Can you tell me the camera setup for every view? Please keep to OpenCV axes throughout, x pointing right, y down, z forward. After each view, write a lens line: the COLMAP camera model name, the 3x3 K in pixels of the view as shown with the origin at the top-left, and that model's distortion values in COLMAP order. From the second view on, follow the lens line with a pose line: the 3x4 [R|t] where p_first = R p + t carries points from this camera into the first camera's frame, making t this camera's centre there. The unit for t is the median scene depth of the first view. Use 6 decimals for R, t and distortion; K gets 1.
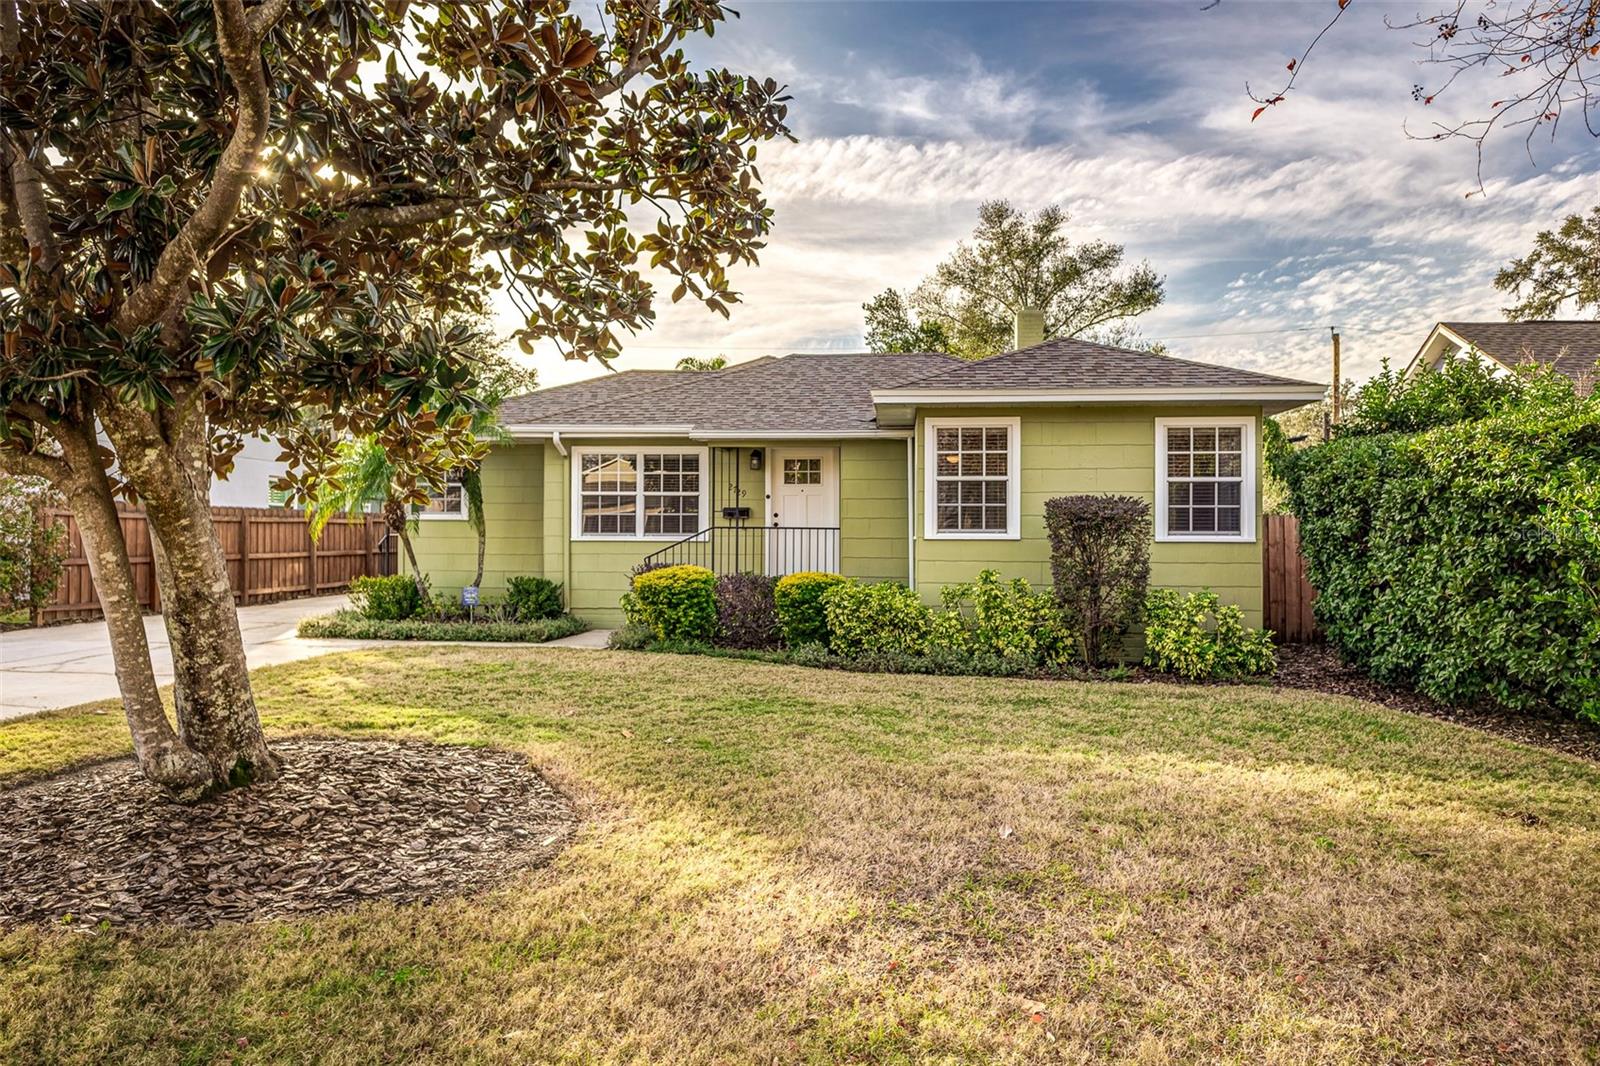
lens RADIAL K [[1173.5, 0, 784.1], [0, 1173.5, 530.5], [0, 0, 1]] dist [0.014052, -0.008991]
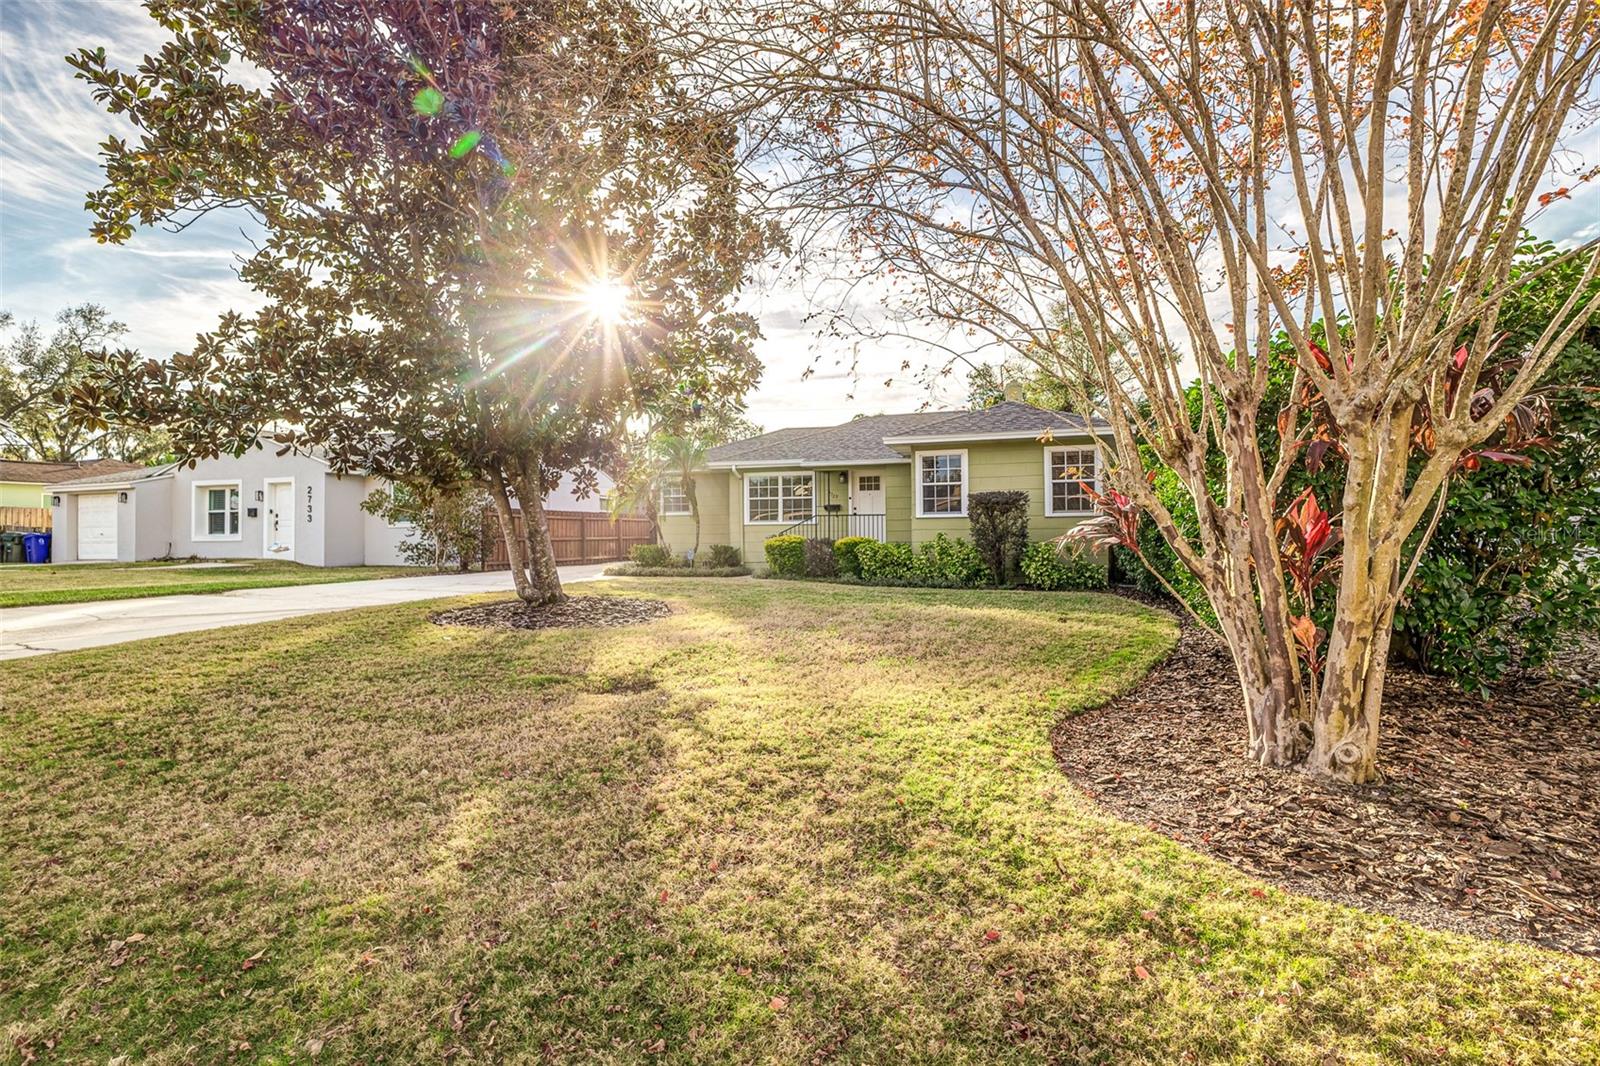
lens RADIAL K [[834.3, 0, 761.0], [0, 834.3, 531.0], [0, 0, 1]] dist [-0.004165, -0.000117]
pose [[0.969837, -0.013014, -0.243408, 0.200886], [0.012282, 0.999914, -0.004524, 0.030627], [0.243446, 0.001398, 0.969913, -0.313172]]
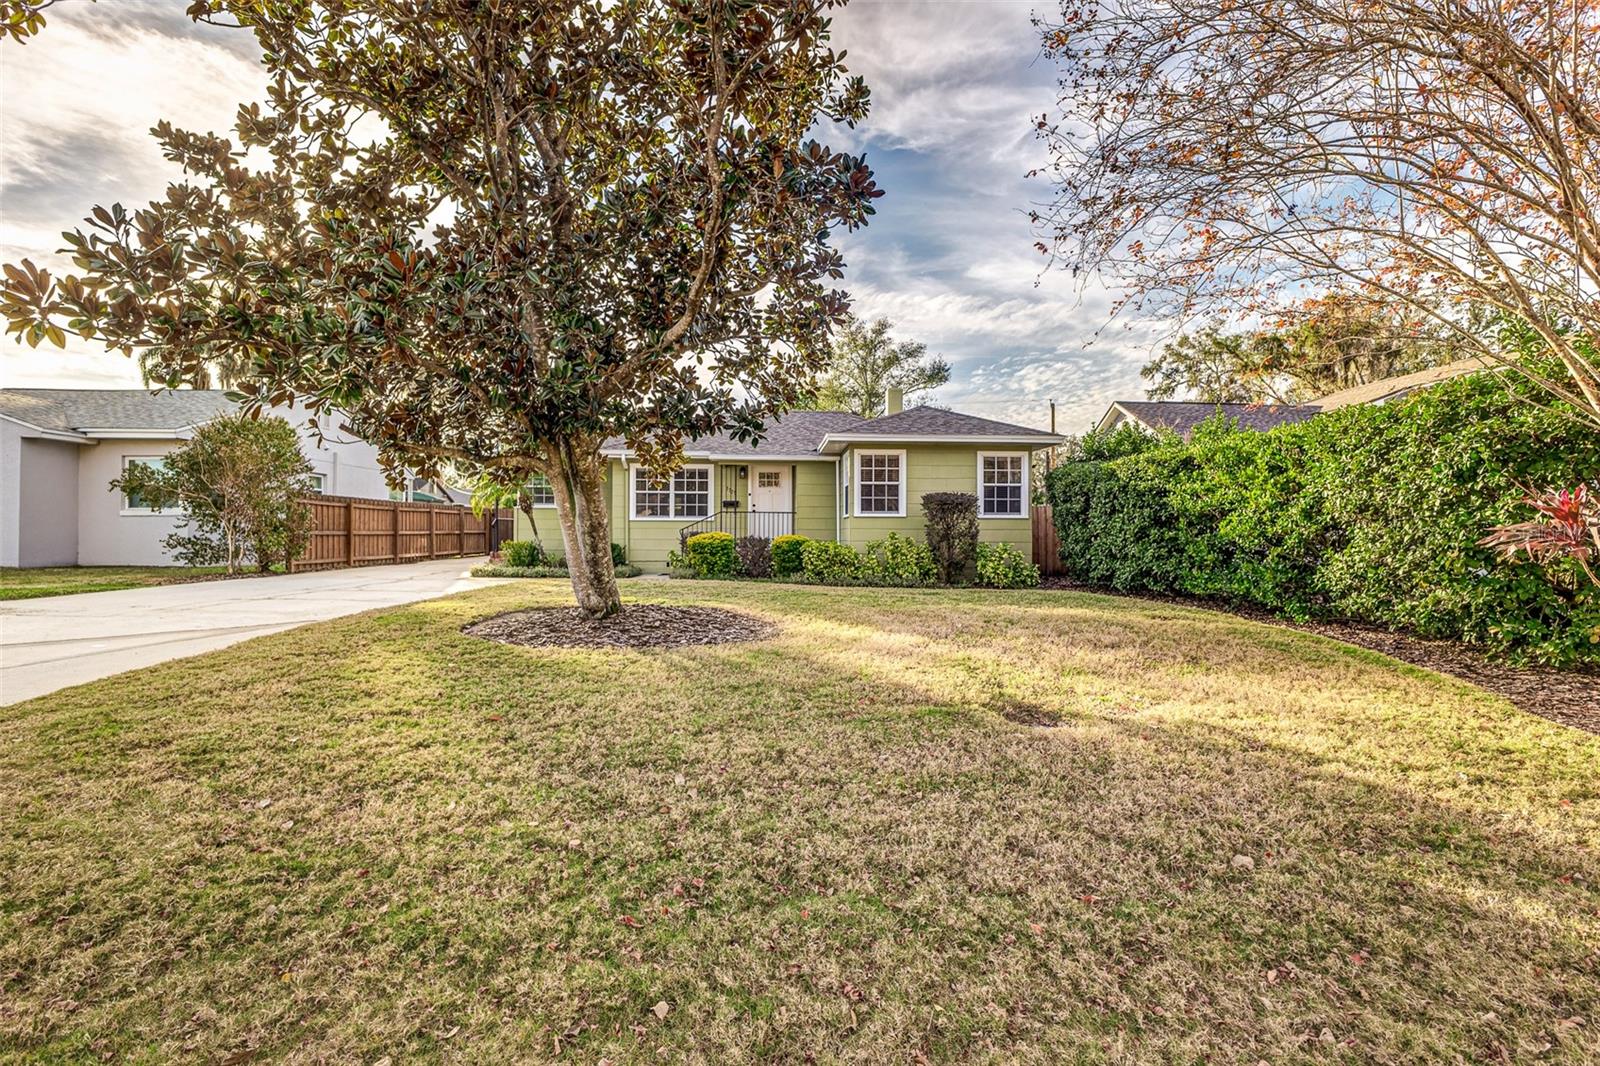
lens RADIAL K [[834.3, 0, 796.5], [0, 834.3, 536.7], [0, 0, 1]] dist [-0.004165, -0.000117]
pose [[0.988098, -0.000212, 0.153828, -0.163948], [-0.000878, 0.999975, 0.007019, 0.029225], [-0.153826, -0.007071, 0.988073, -0.250366]]
